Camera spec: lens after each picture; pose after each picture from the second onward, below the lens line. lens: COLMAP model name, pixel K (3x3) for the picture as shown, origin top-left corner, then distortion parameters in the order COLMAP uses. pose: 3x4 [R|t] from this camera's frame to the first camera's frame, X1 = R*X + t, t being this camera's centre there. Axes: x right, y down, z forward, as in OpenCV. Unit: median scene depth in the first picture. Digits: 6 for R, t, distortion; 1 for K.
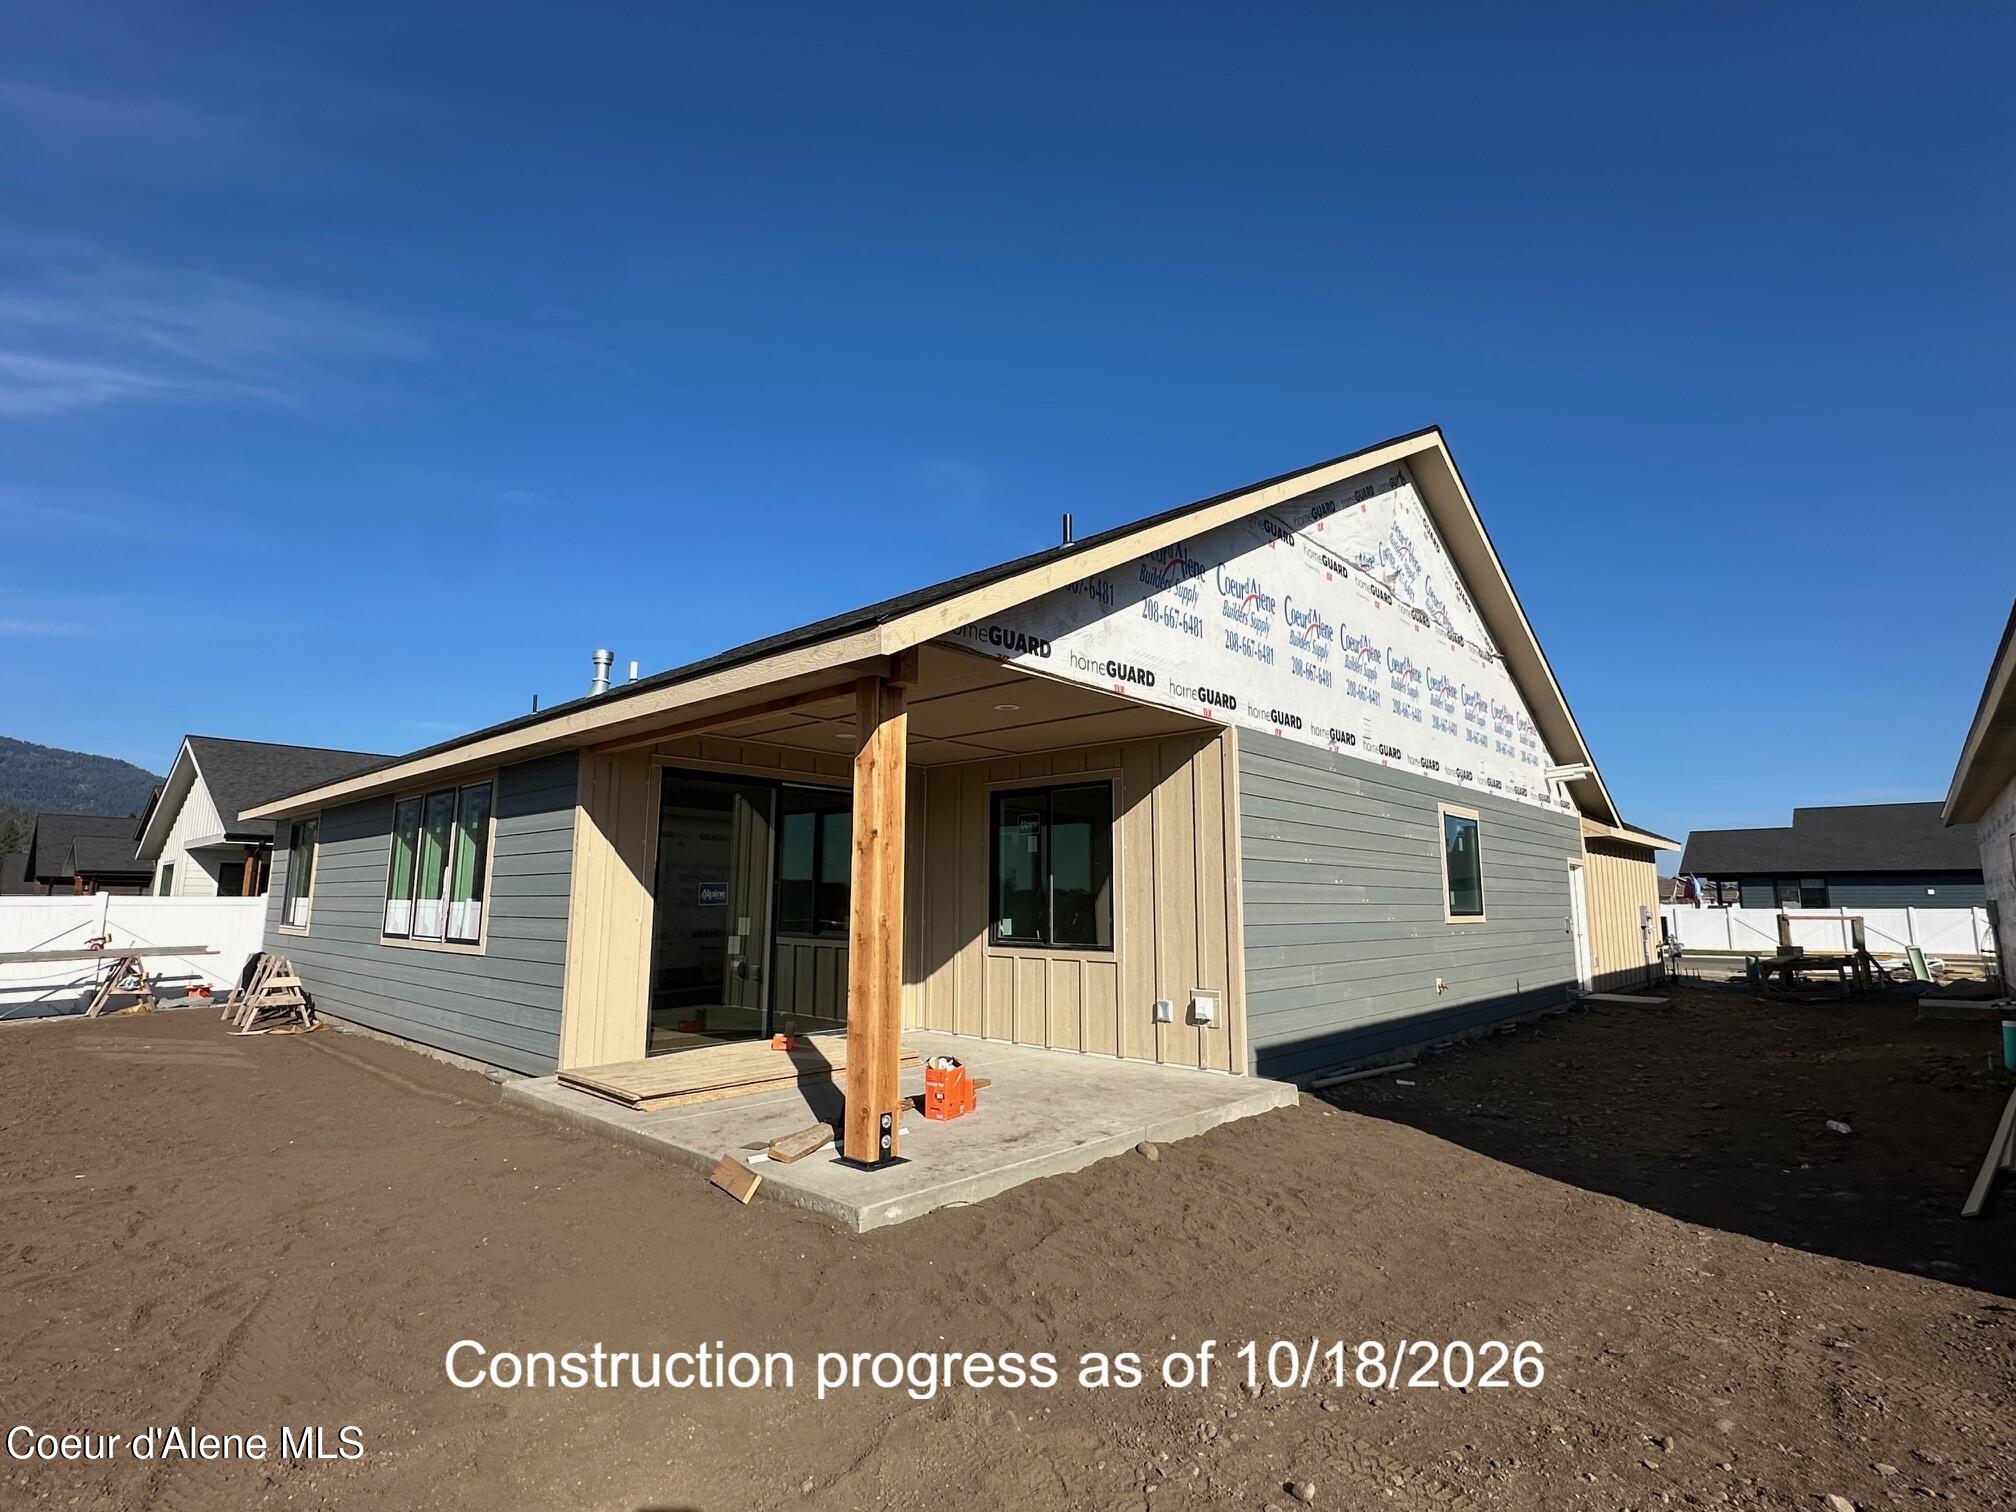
lens RADIAL K [[973.8, 0, 1014.3], [0, 973.8, 754.6], [0, 0, 1]] dist [-0.002655, -0.001117]
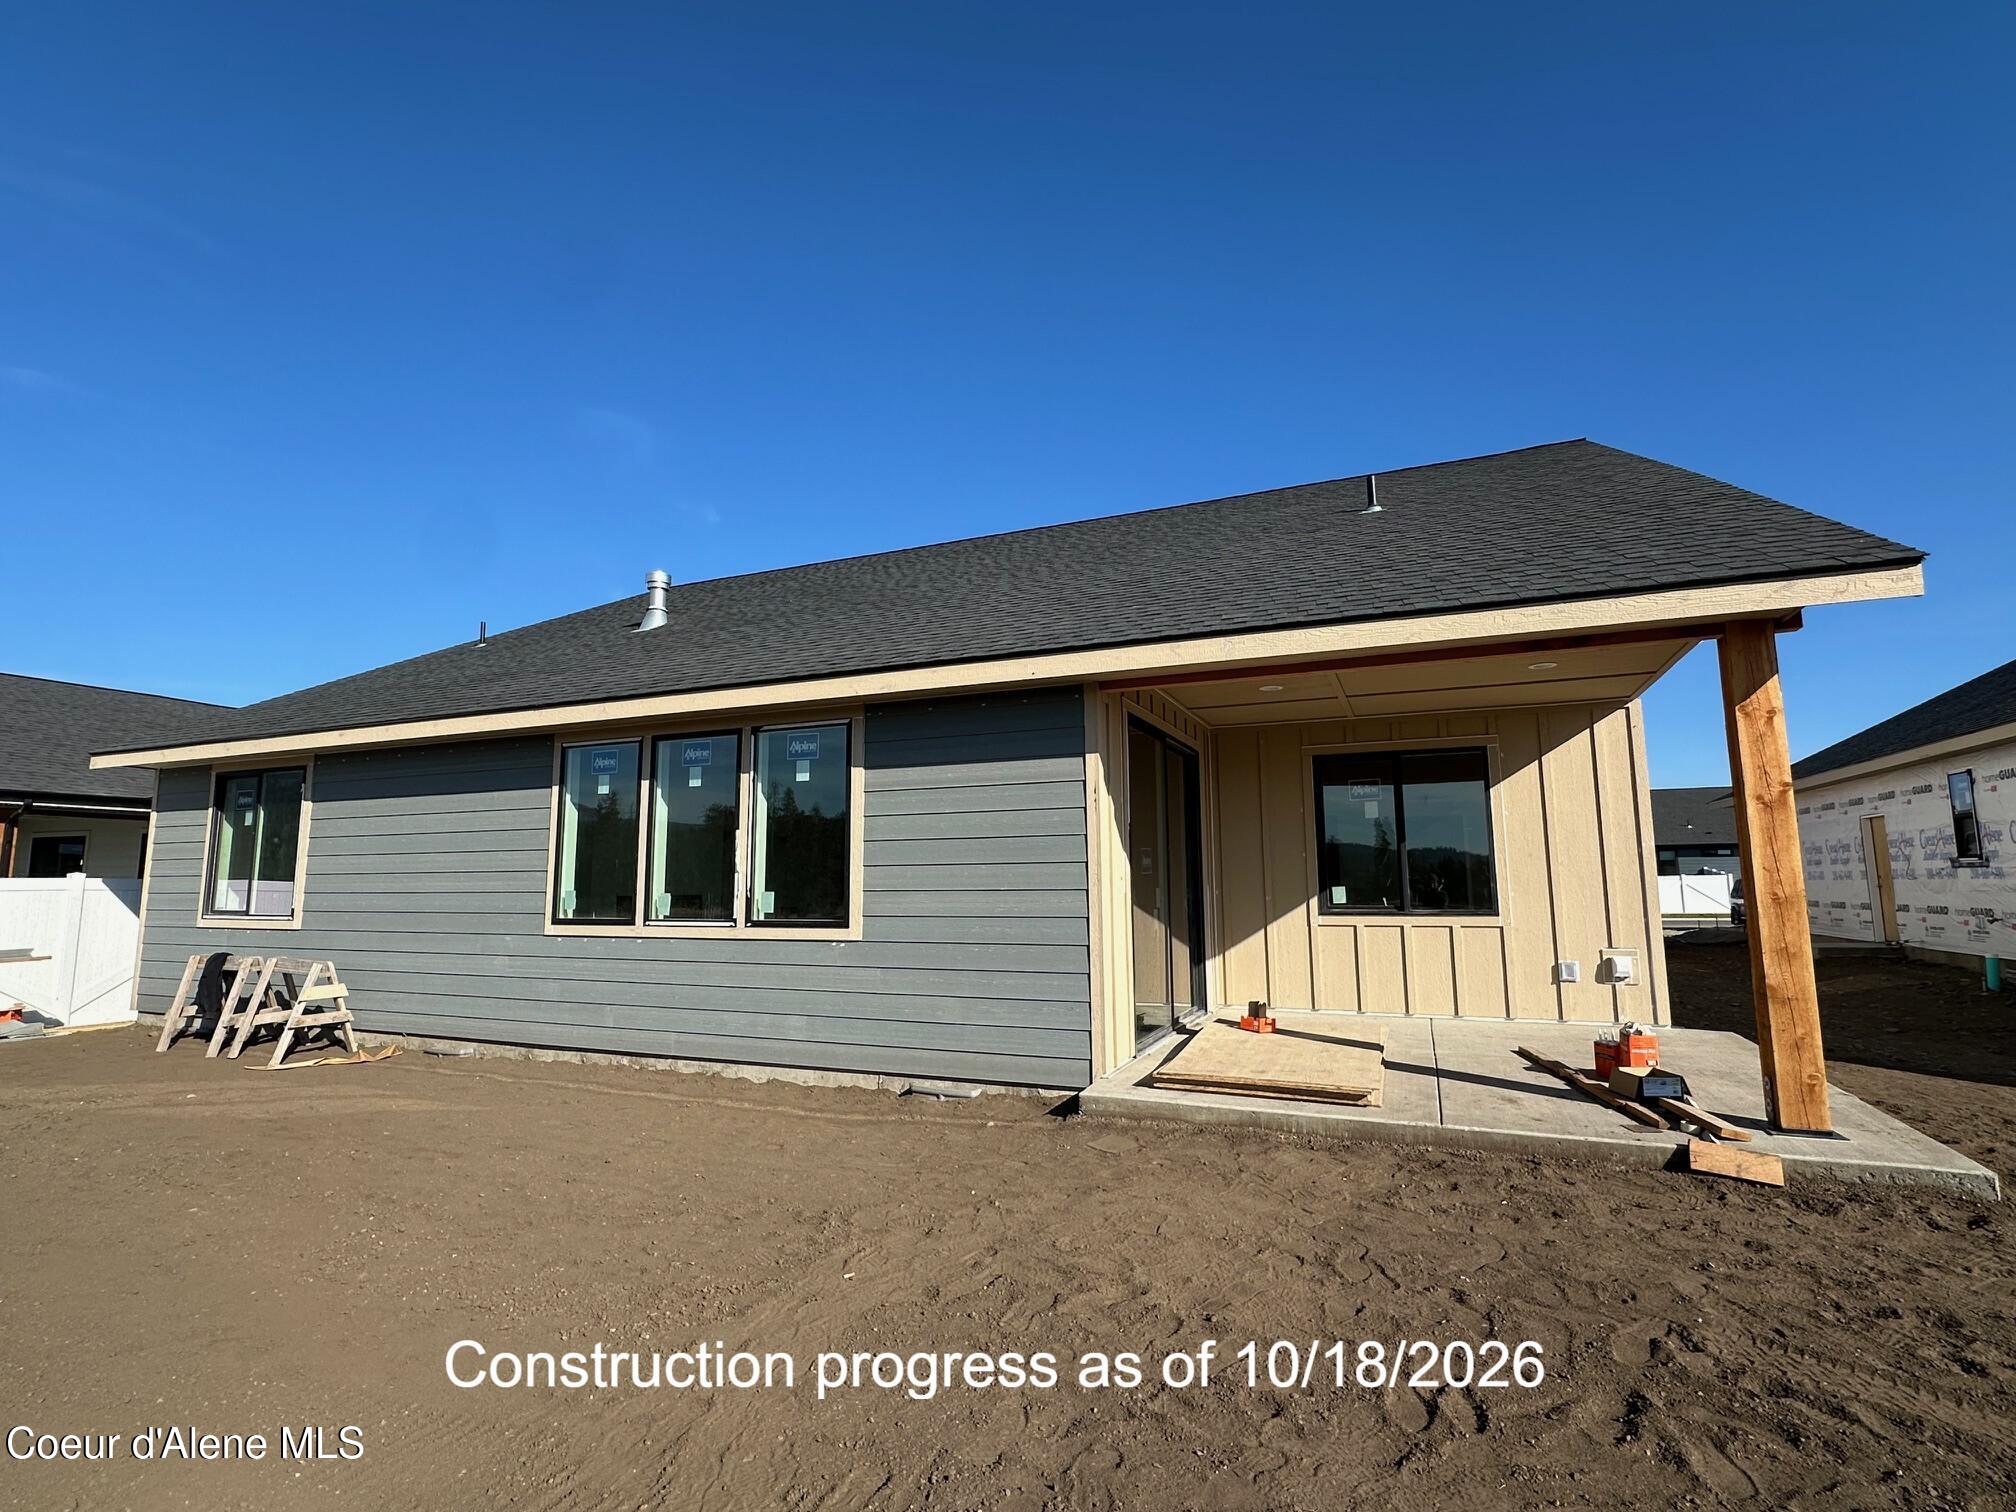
lens RADIAL K [[973.8, 0, 1009.2], [0, 973.8, 755.1], [0, 0, 1]] dist [-0.002655, -0.001117]
pose [[0.943952, 0.030367, 0.328684, -0.640766], [-0.037230, 0.999200, 0.014606, 0.036631], [-0.327978, -0.026024, 0.944327, 0.197608]]
